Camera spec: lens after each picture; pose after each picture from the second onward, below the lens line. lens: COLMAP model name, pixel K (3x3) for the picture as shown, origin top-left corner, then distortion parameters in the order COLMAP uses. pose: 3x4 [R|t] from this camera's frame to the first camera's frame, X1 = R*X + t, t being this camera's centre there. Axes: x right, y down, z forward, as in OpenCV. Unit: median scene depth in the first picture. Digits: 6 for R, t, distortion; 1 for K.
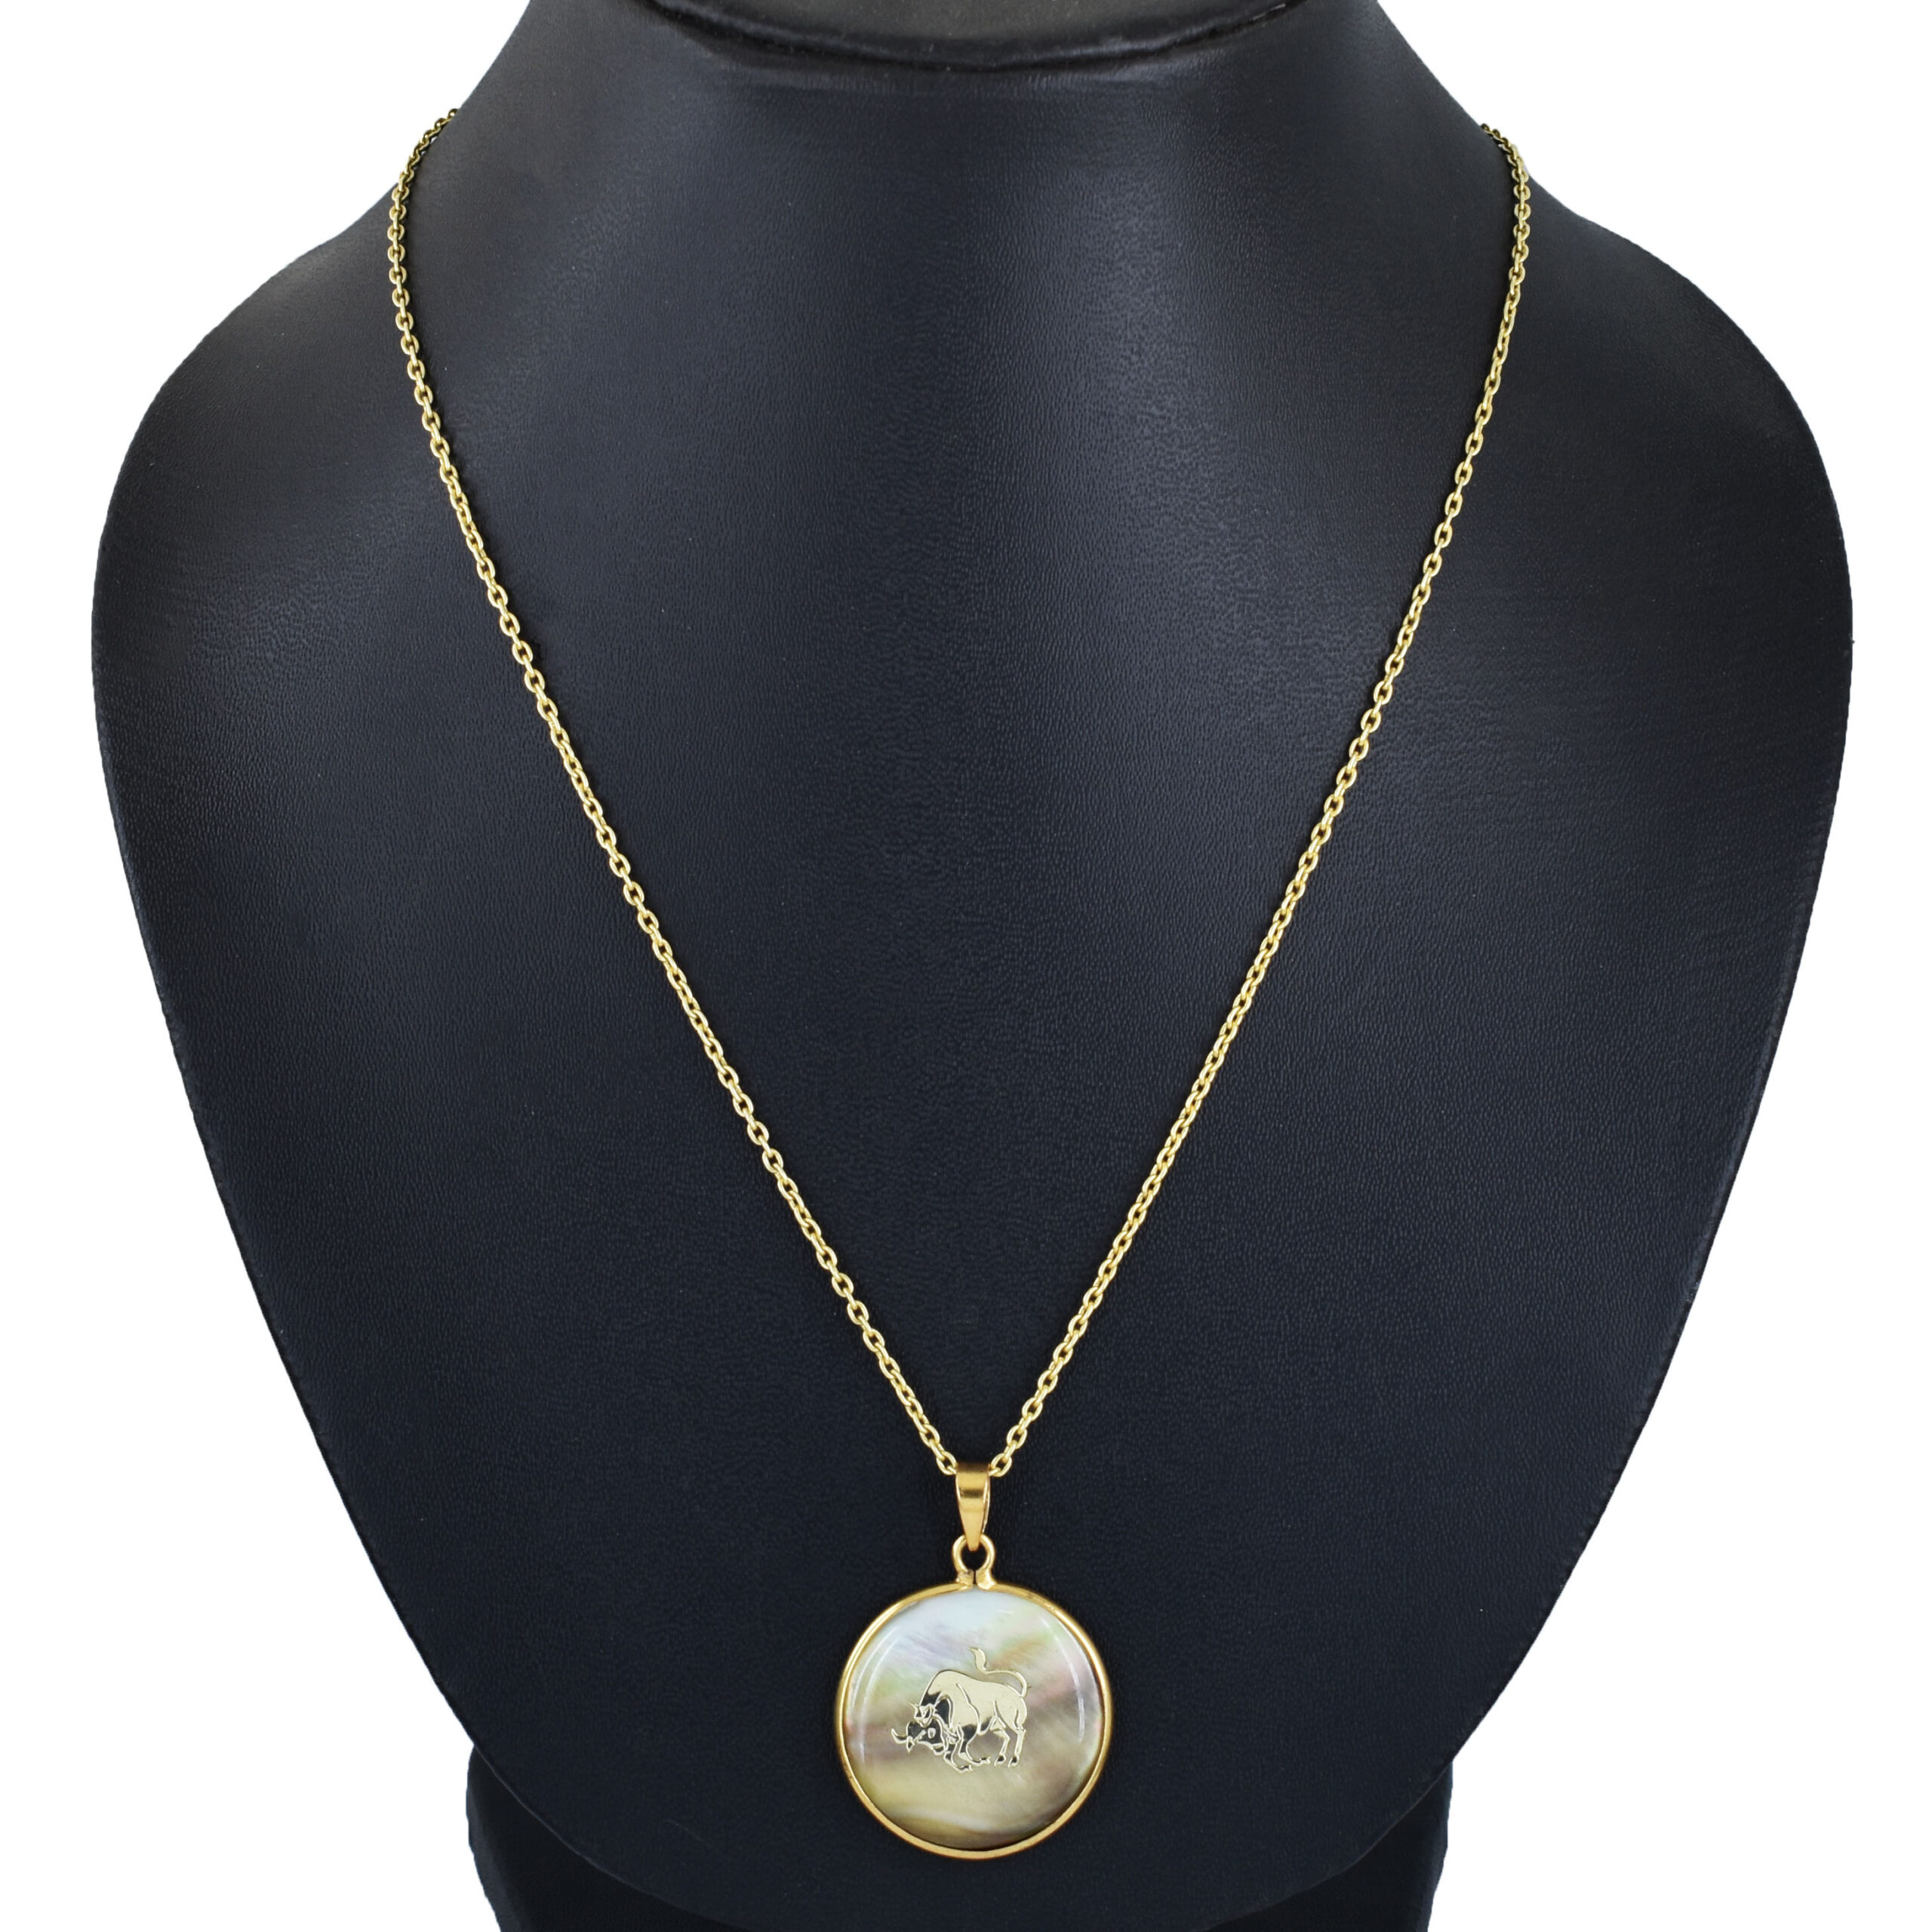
lens RADIAL K [[8071.9, 0, 969.2], [0, 8071.9, 964.8], [0, 0, 1]] dist [-0.114540, 0.000000]
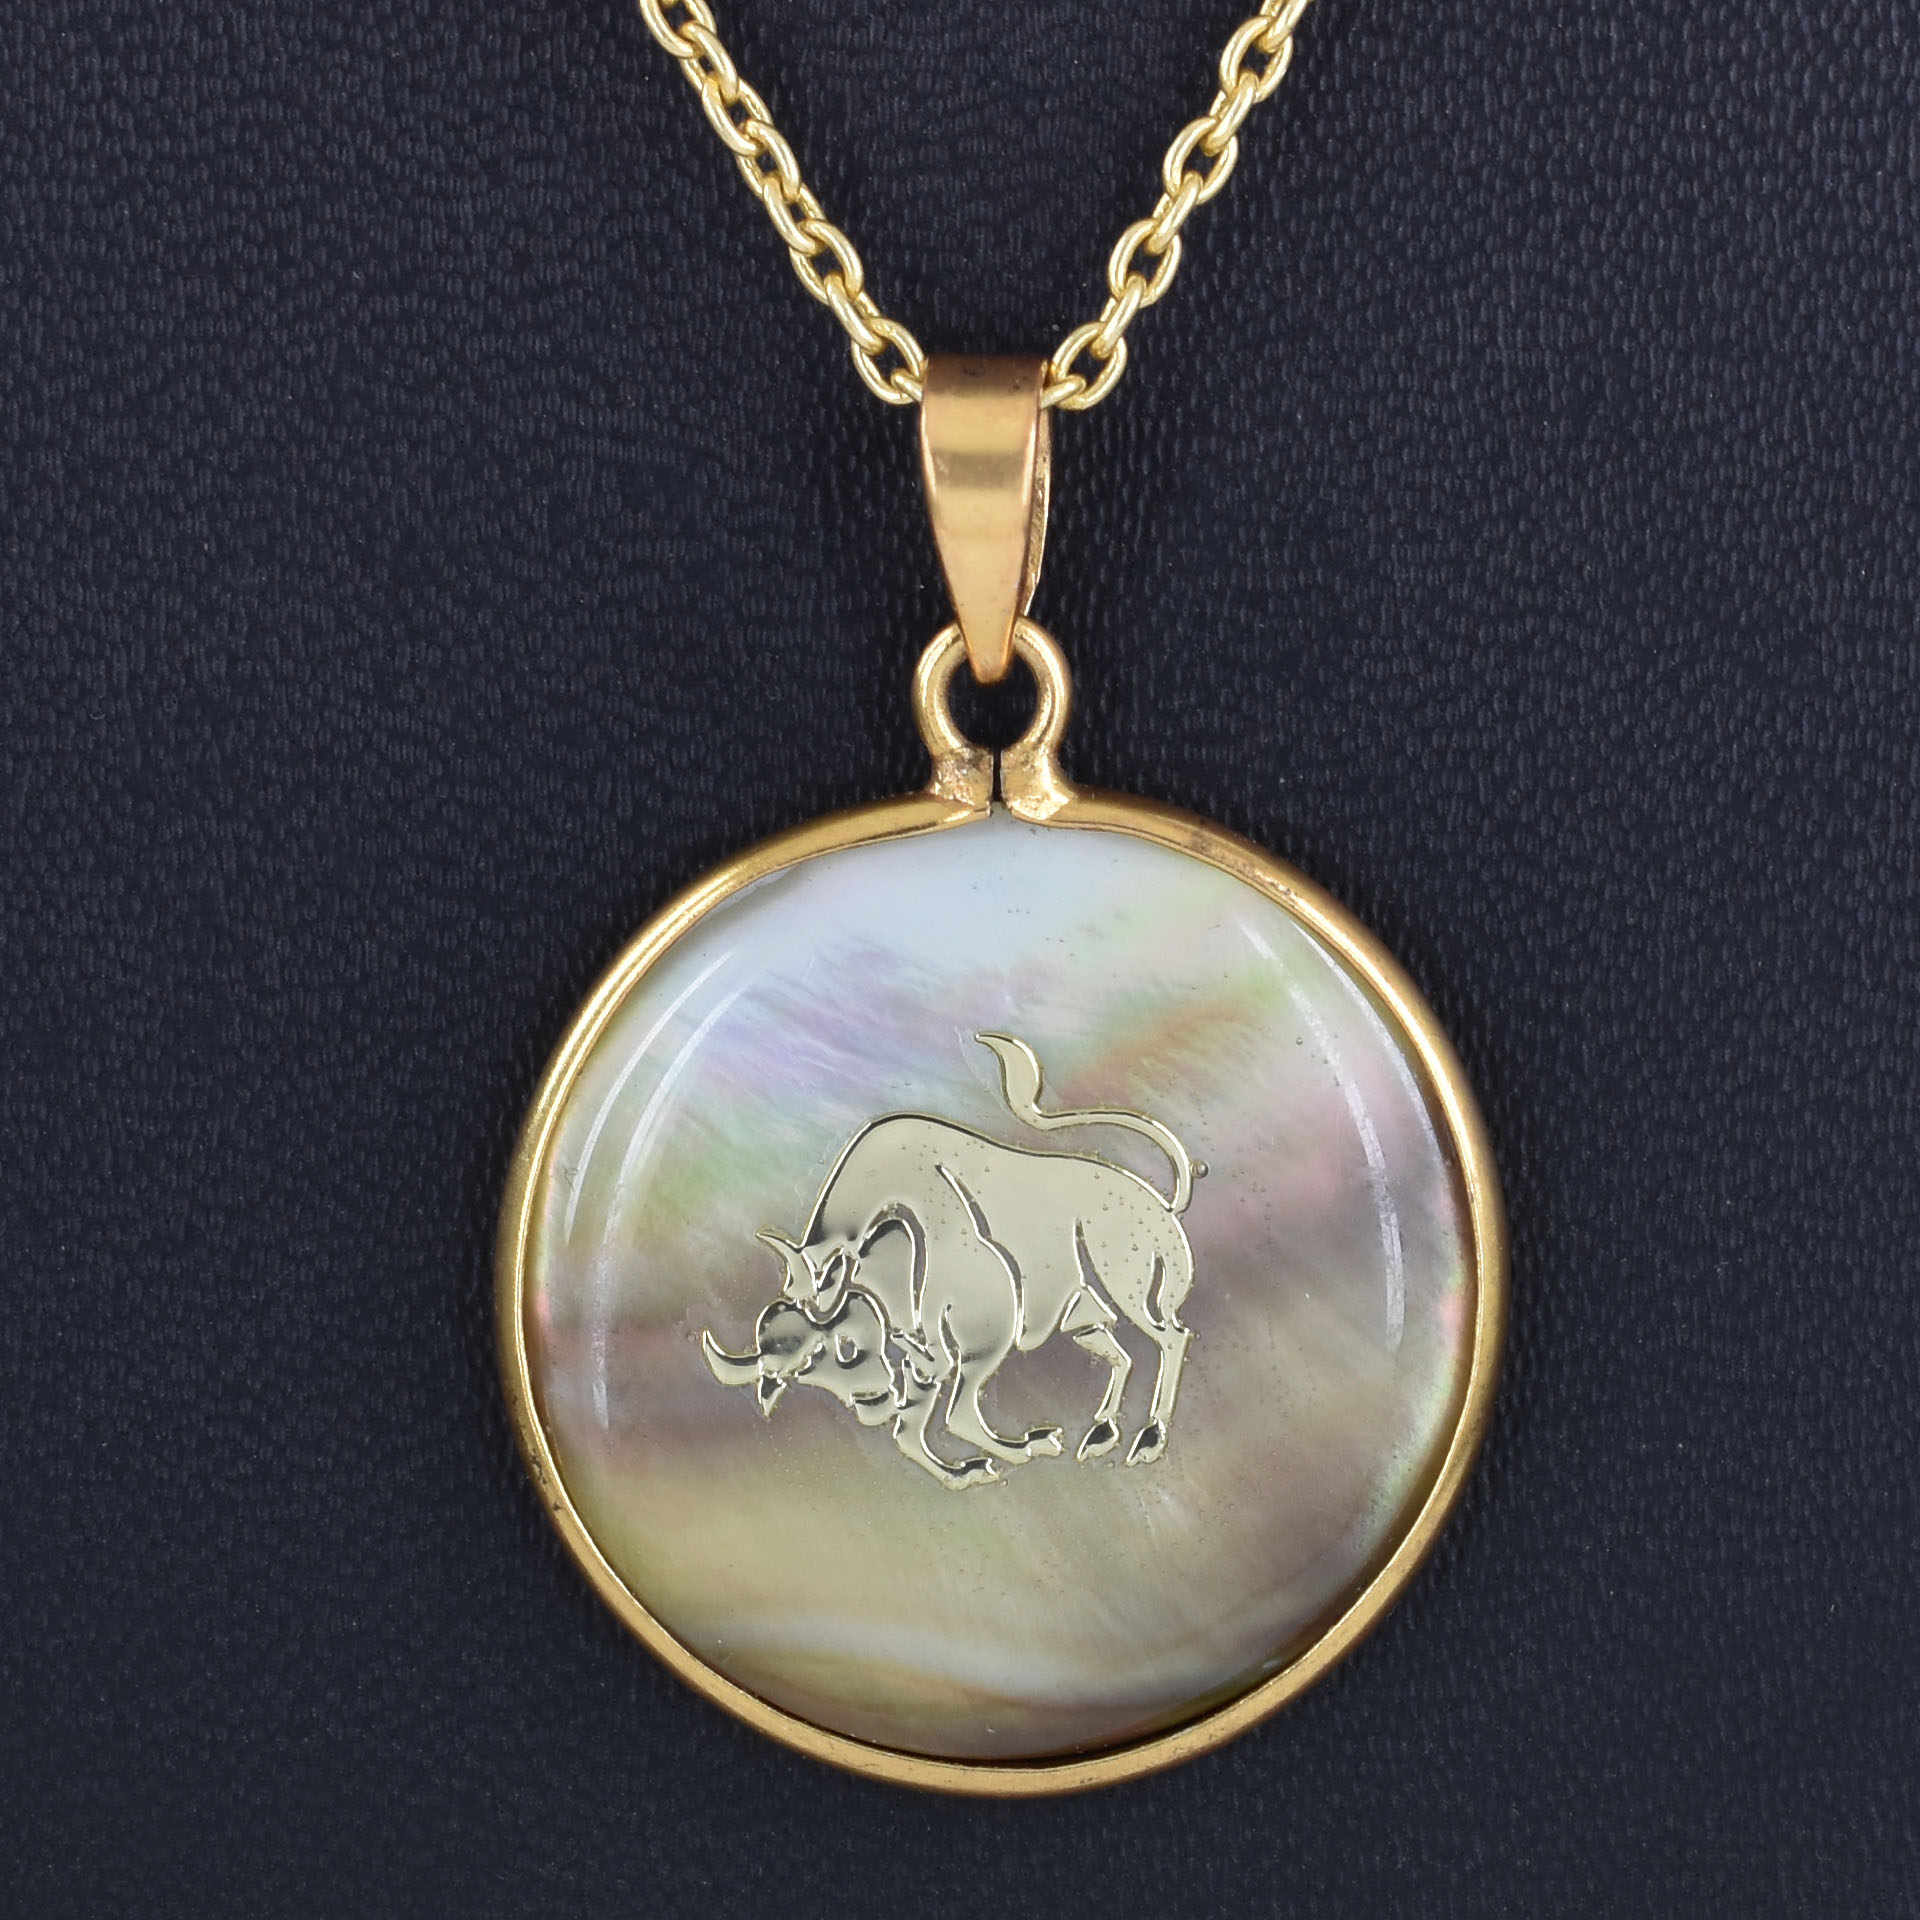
lens RADIAL K [[8021.8, 0, 960.3], [0, 8021.8, 954.1], [0, 0, 1]] dist [-0.114540, 0.000000]
pose [[0.999928, -0.010539, -0.005797, 0.000940], [0.010861, 0.998210, 0.058804, 0.065850], [0.005167, -0.058863, 0.998253, 0.726572]]
